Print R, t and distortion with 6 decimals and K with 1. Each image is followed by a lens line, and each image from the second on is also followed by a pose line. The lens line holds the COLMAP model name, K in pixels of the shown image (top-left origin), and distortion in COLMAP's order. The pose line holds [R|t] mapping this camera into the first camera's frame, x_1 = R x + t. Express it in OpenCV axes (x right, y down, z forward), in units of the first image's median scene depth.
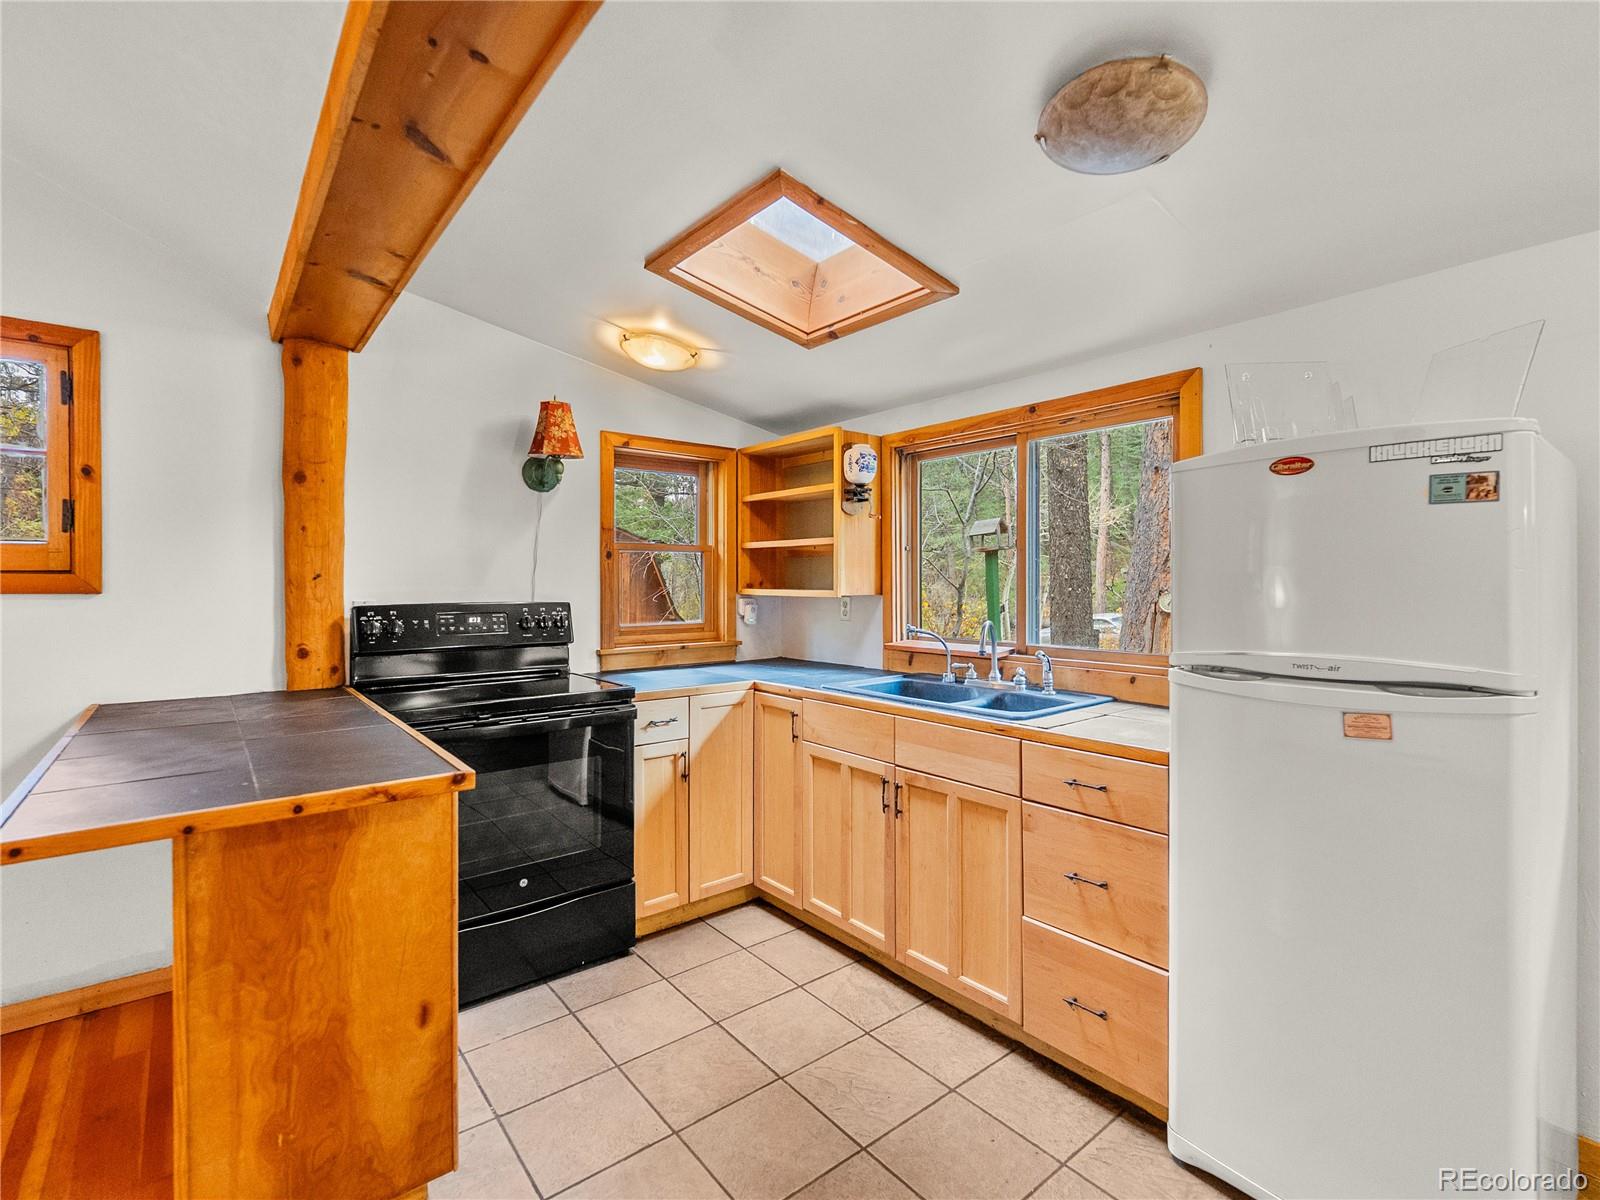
lens RADIAL K [[744.5, 0, 804.2], [0, 744.5, 587.9], [0, 0, 1]] dist [0.000180, -0.002026]
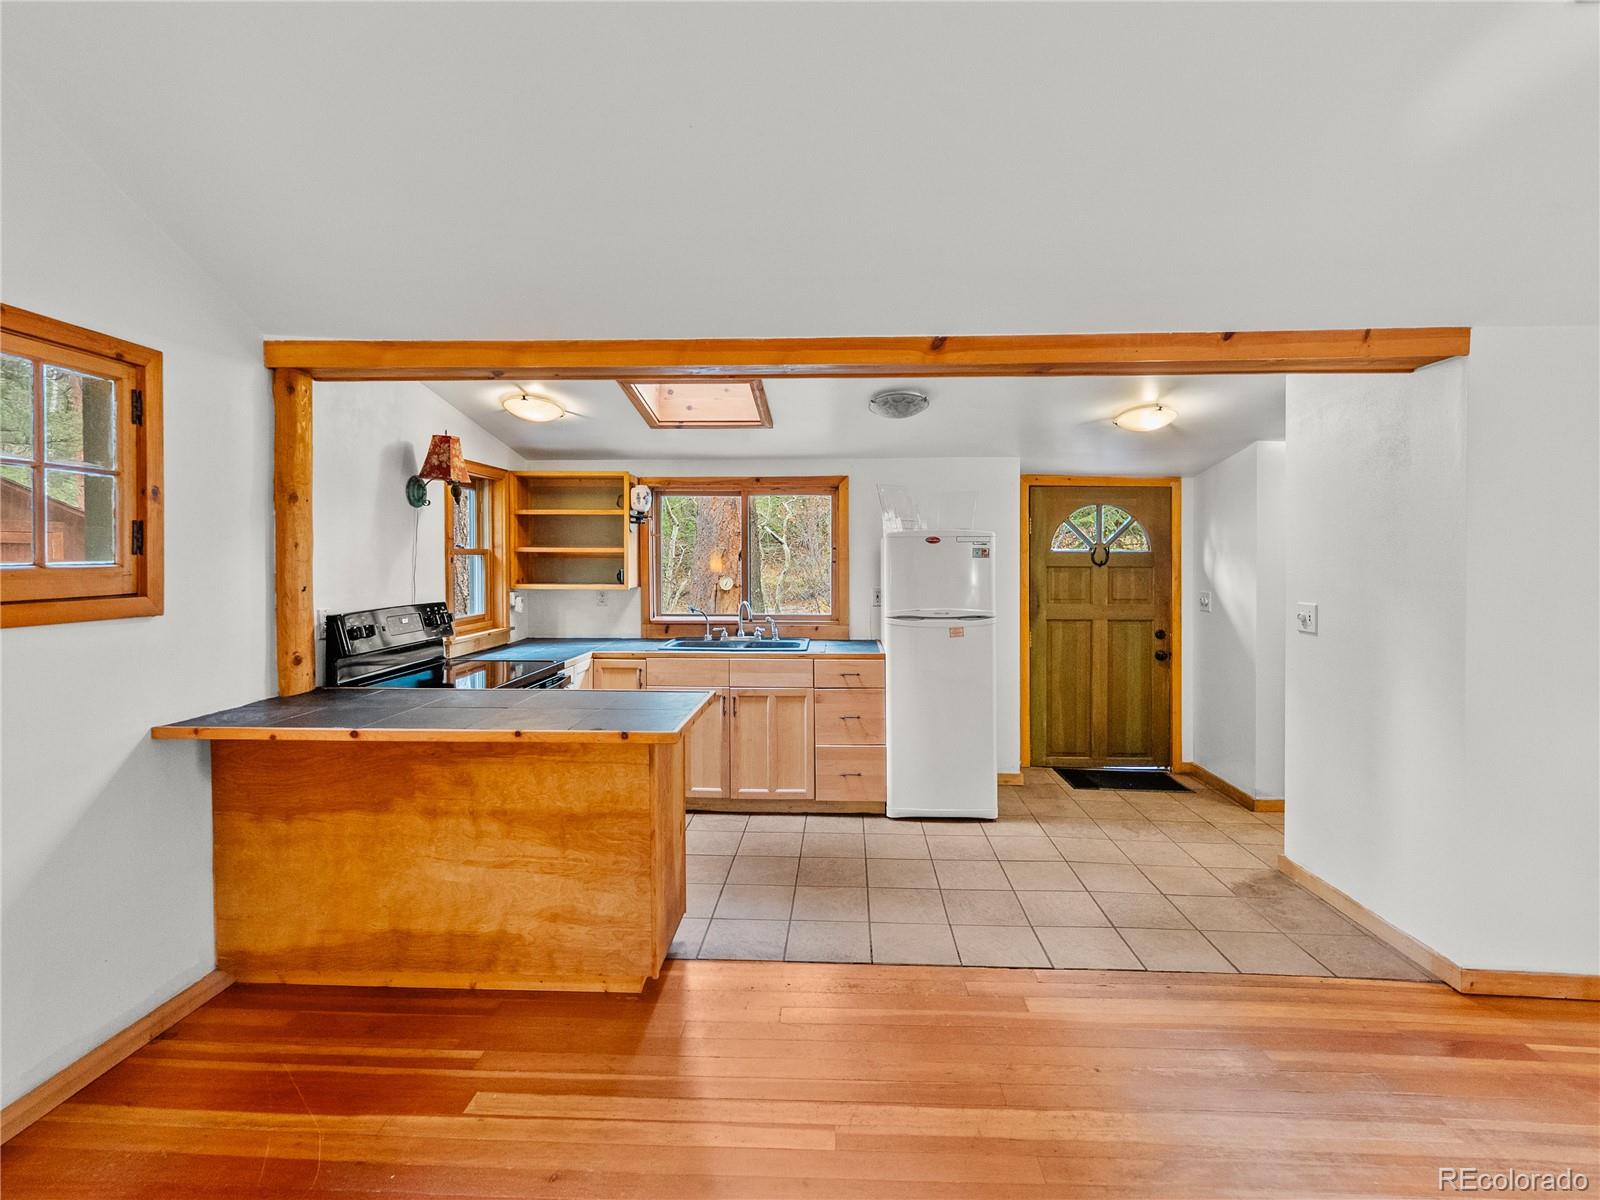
lens RADIAL K [[744.5, 0, 808.1], [0, 744.5, 570.2], [0, 0, 1]] dist [0.000180, -0.002026]
pose [[0.664635, -0.014151, 0.747034, -0.977930], [0.003821, 0.999872, 0.015541, -0.056834], [-0.747158, -0.007475, 0.664604, -0.270675]]
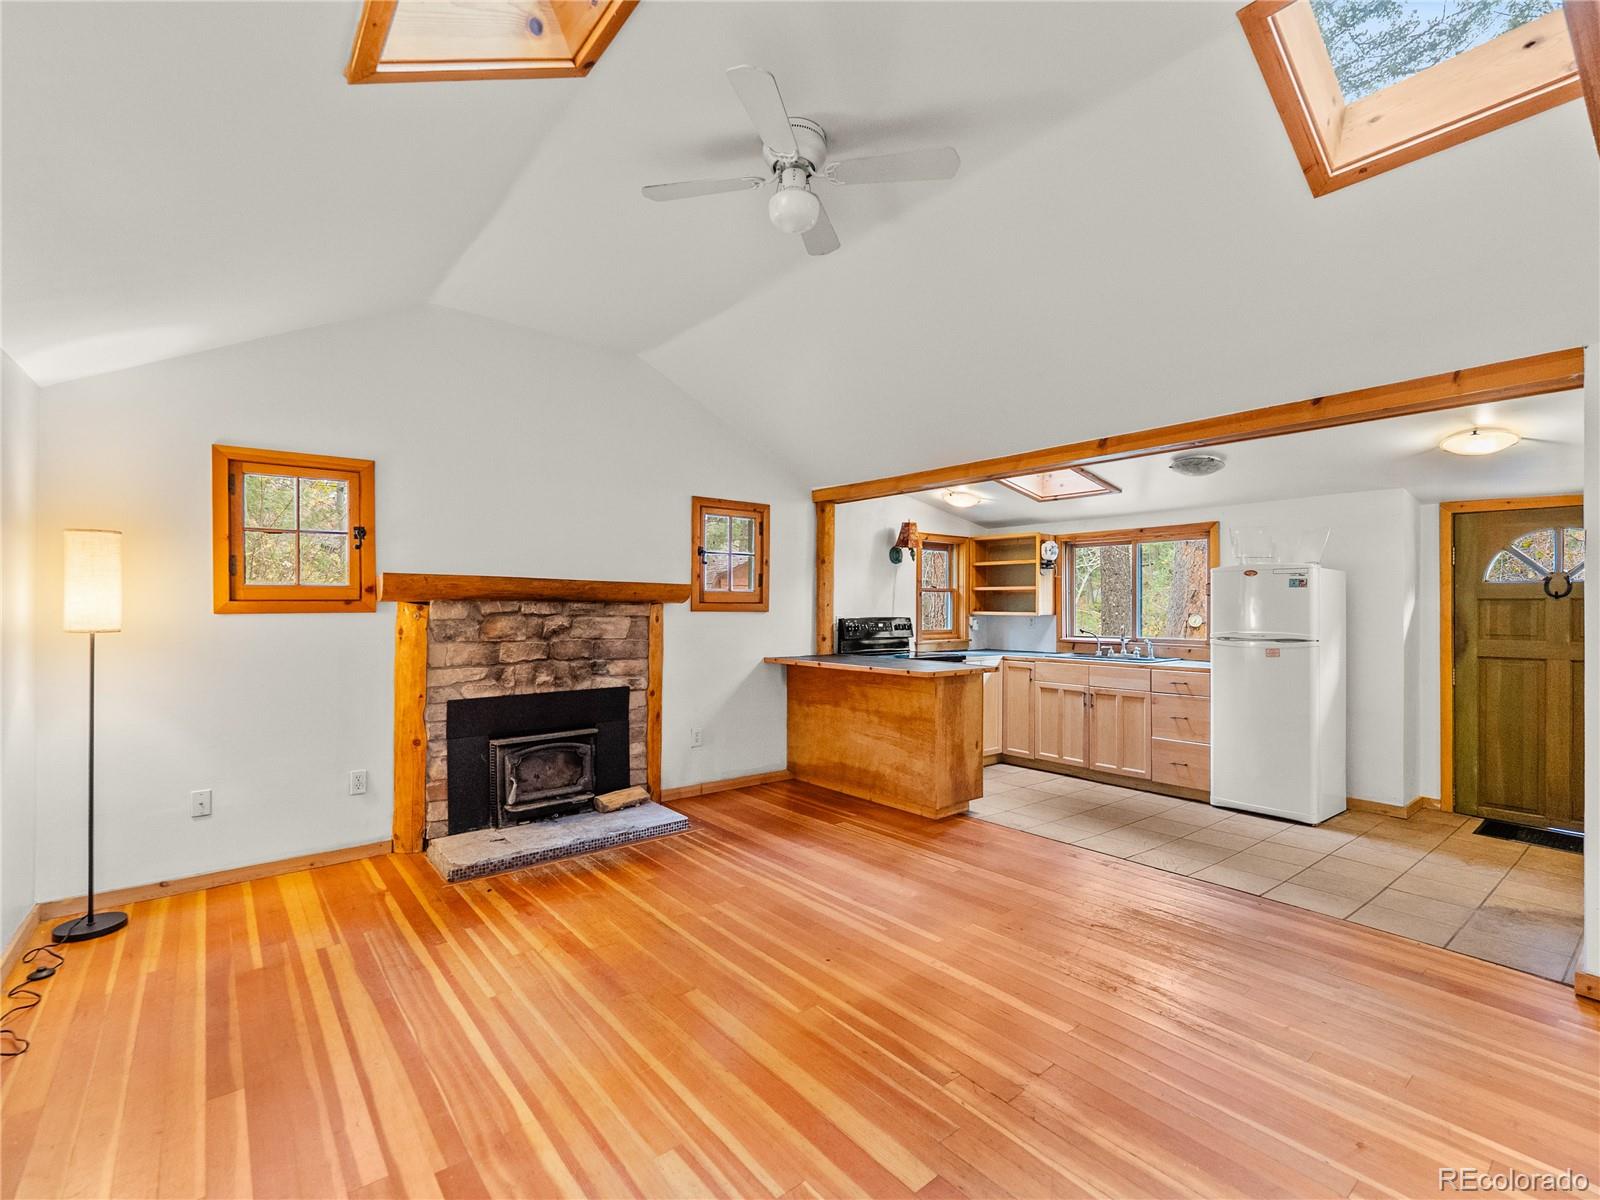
lens RADIAL K [[744.5, 0, 800.9], [0, 744.5, 605.7], [0, 0, 1]] dist [0.000180, -0.002026]
pose [[0.999984, 0.004454, -0.003410, -0.729553], [-0.004486, 0.999945, -0.009484, 0.008685], [0.003368, 0.009500, 0.999949, -1.269312]]
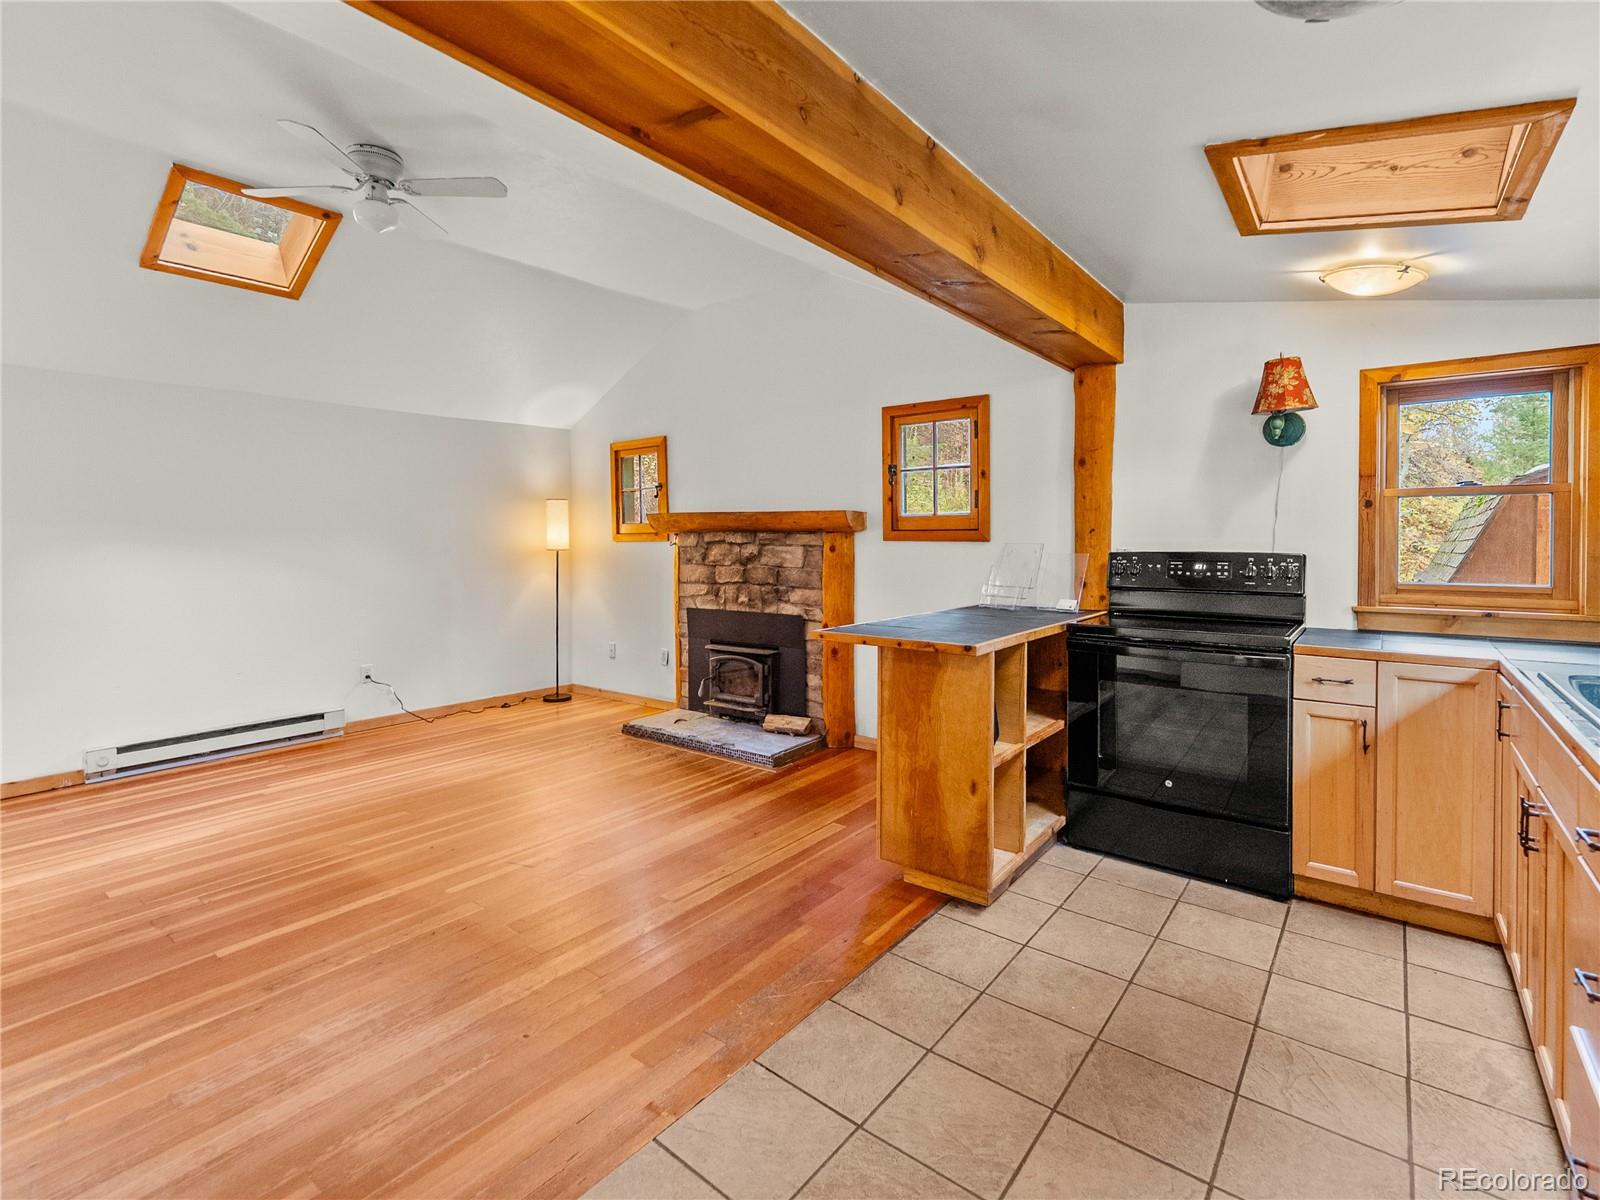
lens RADIAL K [[744.5, 0, 779.5], [0, 744.5, 551.7], [0, 0, 1]] dist [0.000180, -0.002026]
pose [[0.206130, 0.016200, -0.978390, 0.612595], [-0.006531, 0.999863, 0.015179, 0.006801], [0.978503, 0.003261, 0.206208, 0.124993]]
